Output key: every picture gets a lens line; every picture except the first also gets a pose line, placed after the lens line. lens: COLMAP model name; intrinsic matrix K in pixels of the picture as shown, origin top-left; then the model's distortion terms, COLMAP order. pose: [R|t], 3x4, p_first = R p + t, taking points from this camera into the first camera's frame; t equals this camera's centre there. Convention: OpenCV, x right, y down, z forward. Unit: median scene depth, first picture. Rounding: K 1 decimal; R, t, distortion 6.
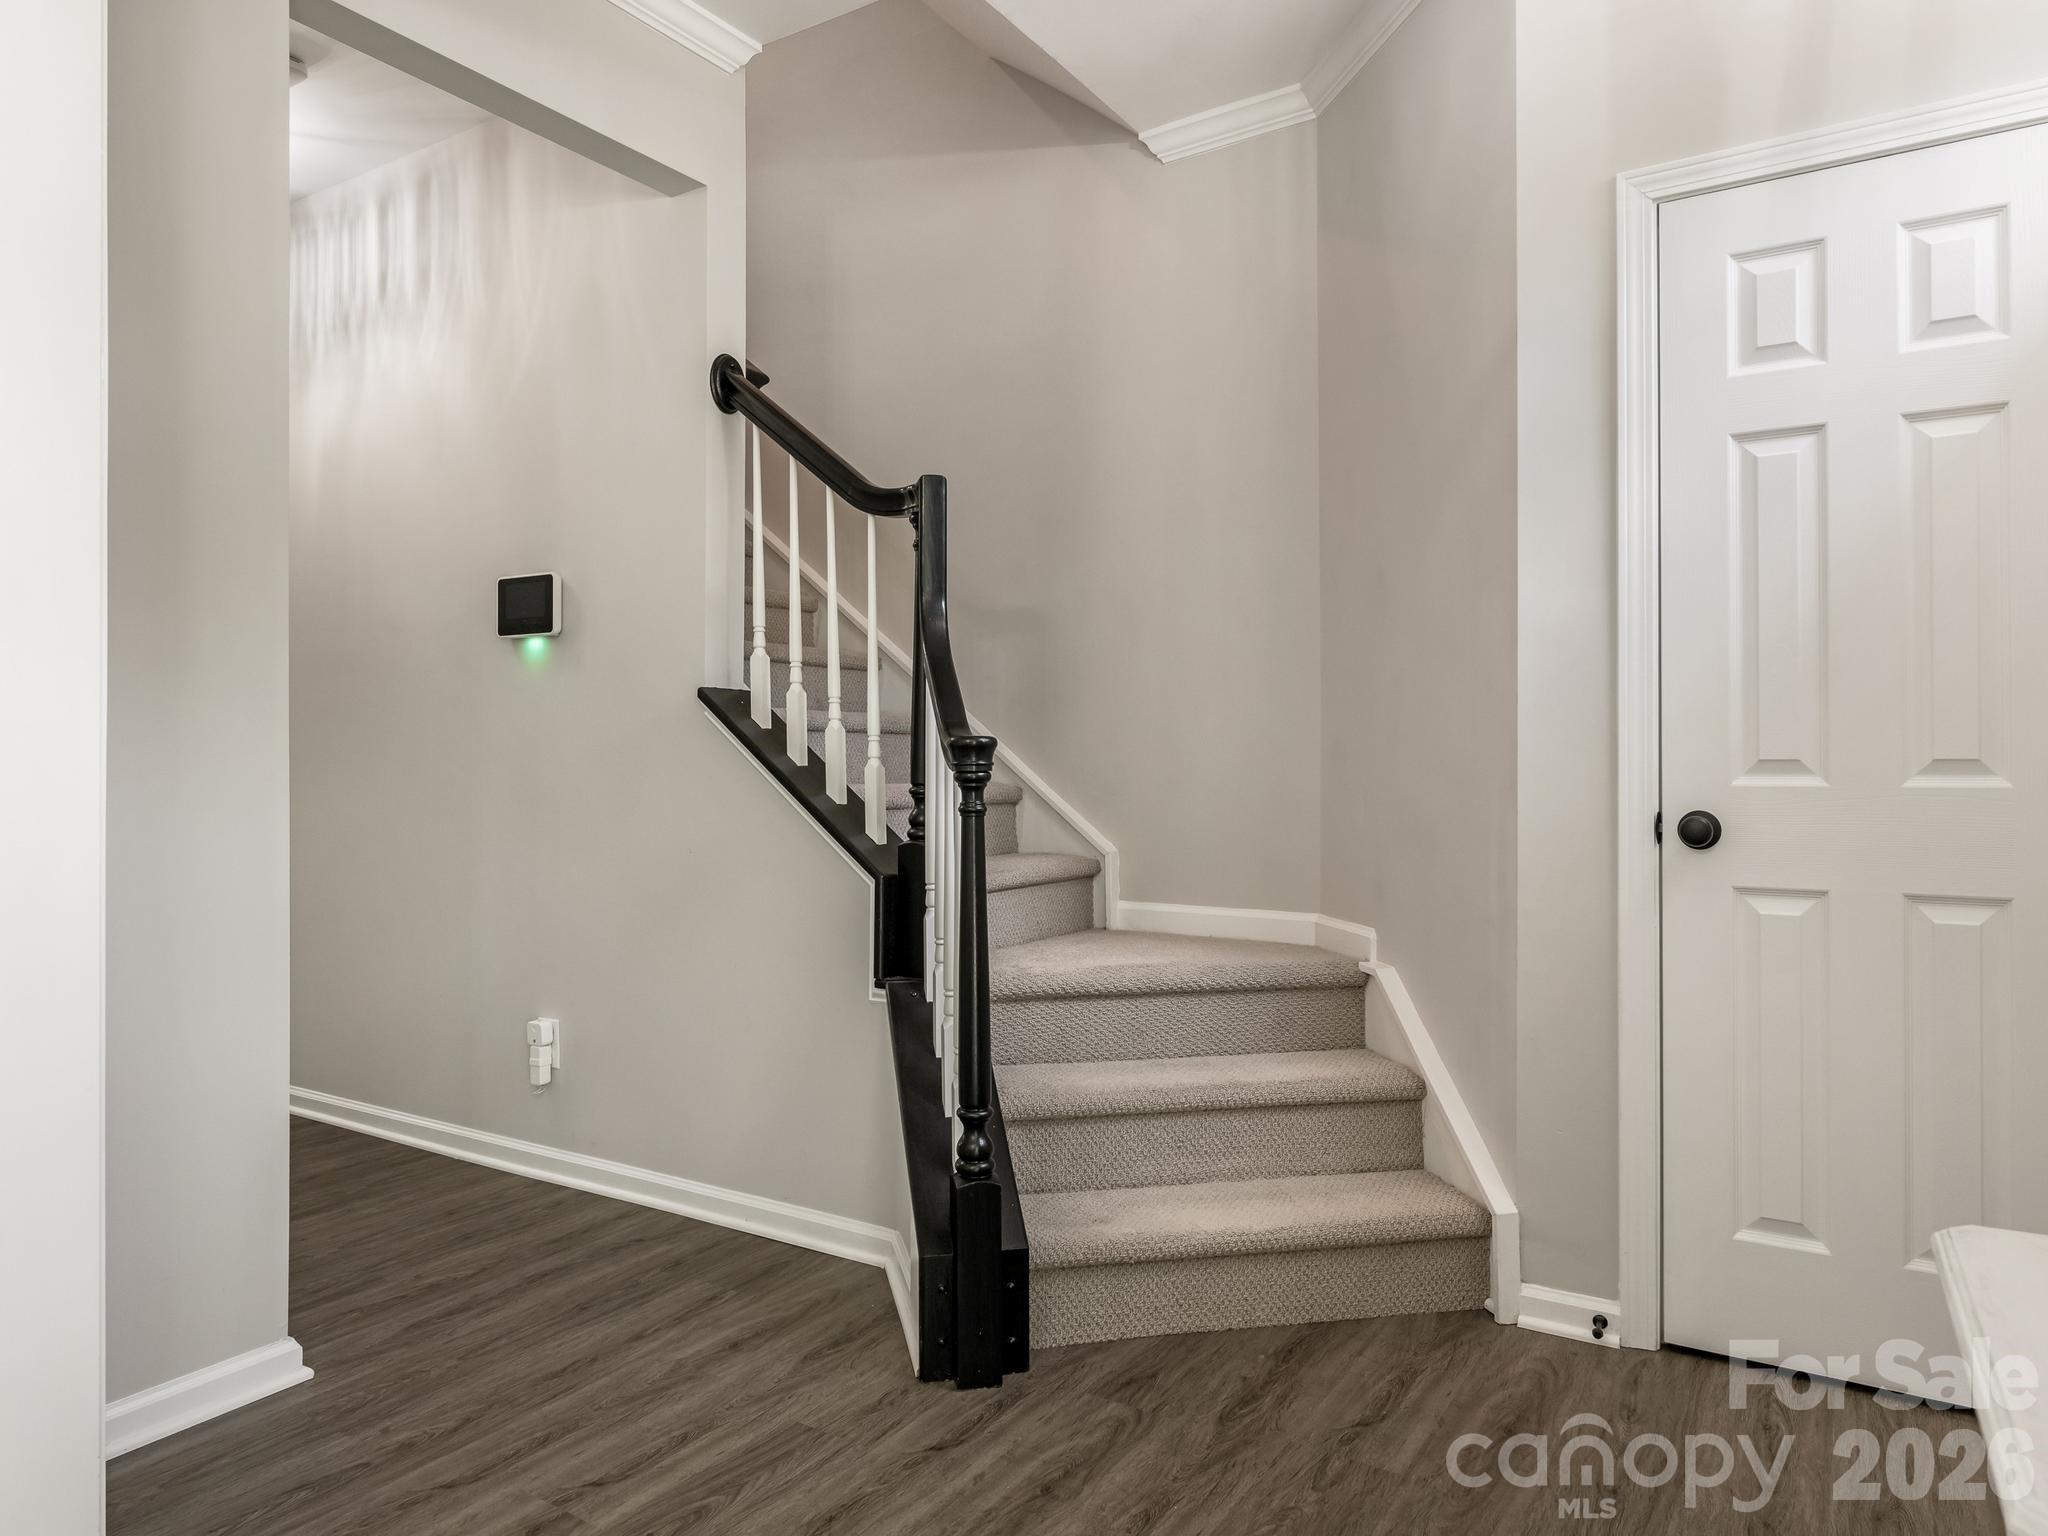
lens RADIAL K [[1282.3, 0, 1028.8], [0, 1282.3, 762.1], [0, 0, 1]] dist [-0.001237, 0.002194]
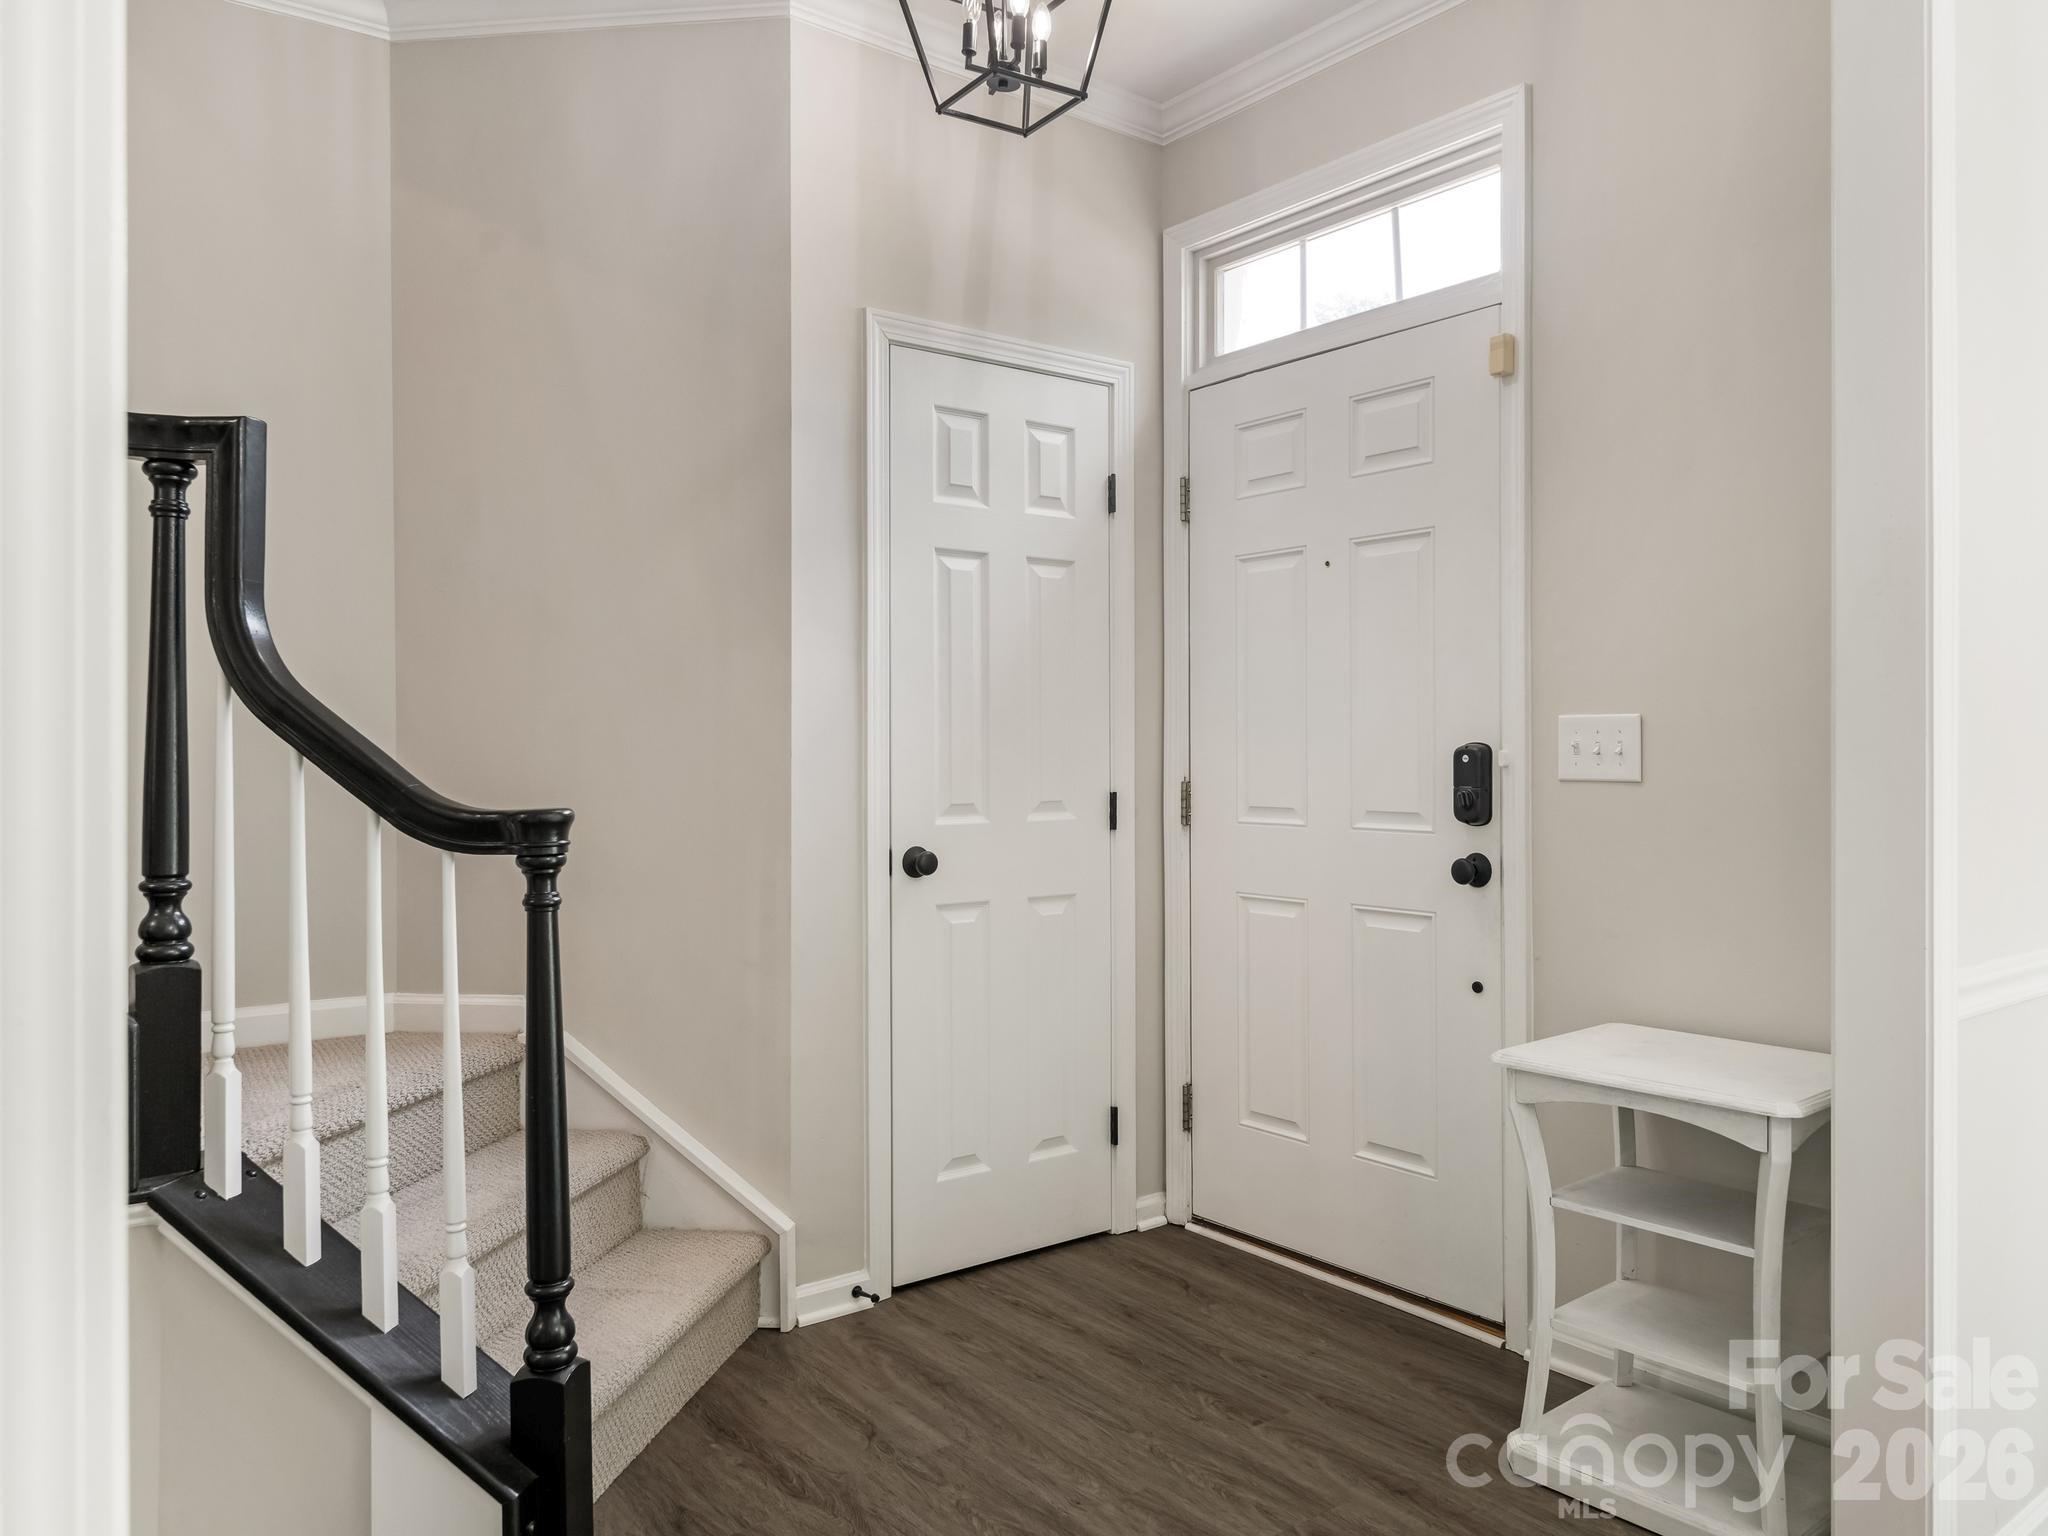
lens RADIAL K [[1496.7, 0, 1027.7], [0, 1496.7, 761.8], [0, 0, 1]] dist [-0.000233, -0.000373]
pose [[0.342055, -0.009736, 0.939630, -0.814761], [0.007881, 0.999941, 0.007492, -0.054869], [-0.939647, 0.004843, 0.342111, 0.413642]]
